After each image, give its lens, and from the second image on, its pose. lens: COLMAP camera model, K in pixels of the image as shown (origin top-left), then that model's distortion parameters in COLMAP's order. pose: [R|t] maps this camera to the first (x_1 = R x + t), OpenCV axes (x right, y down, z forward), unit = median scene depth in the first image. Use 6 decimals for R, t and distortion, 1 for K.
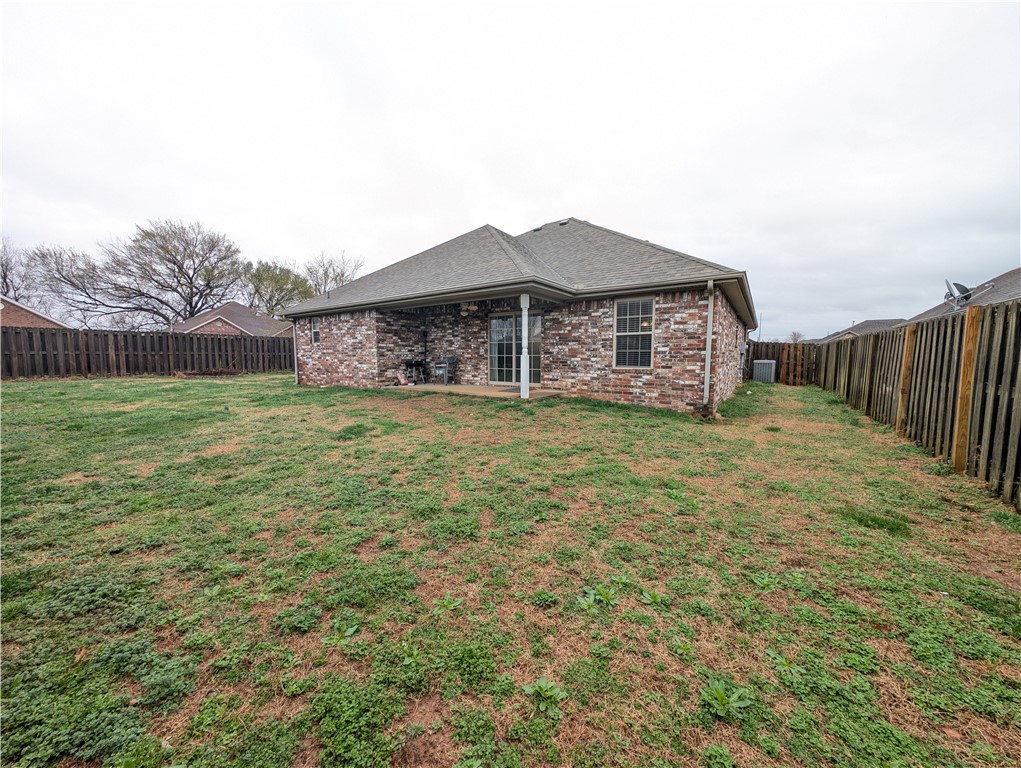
lens RADIAL K [[361.5, 0, 509.0], [0, 361.5, 387.5], [0, 0, 1]] dist [0.001473, -0.001242]
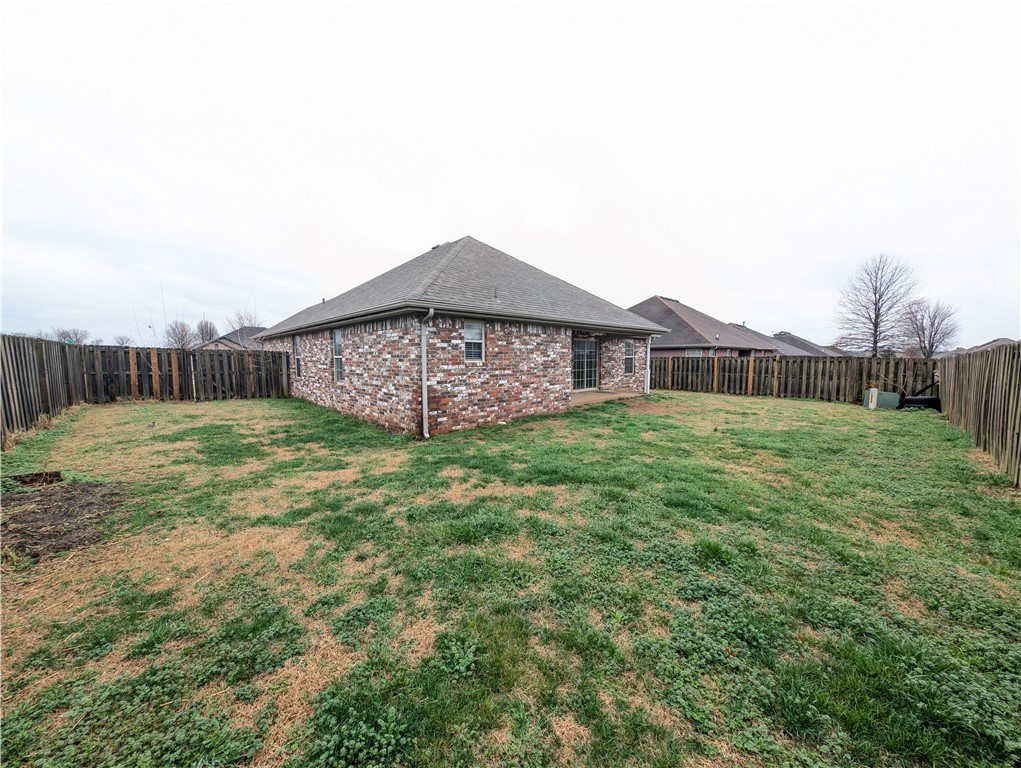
lens RADIAL K [[361.5, 0, 509.9], [0, 361.5, 388.2], [0, 0, 1]] dist [0.001473, -0.001242]
pose [[0.186140, -0.080628, 0.979209, -1.271300], [0.098464, 0.993141, 0.063058, -0.120377], [-0.977577, 0.084680, 0.192802, 0.907189]]
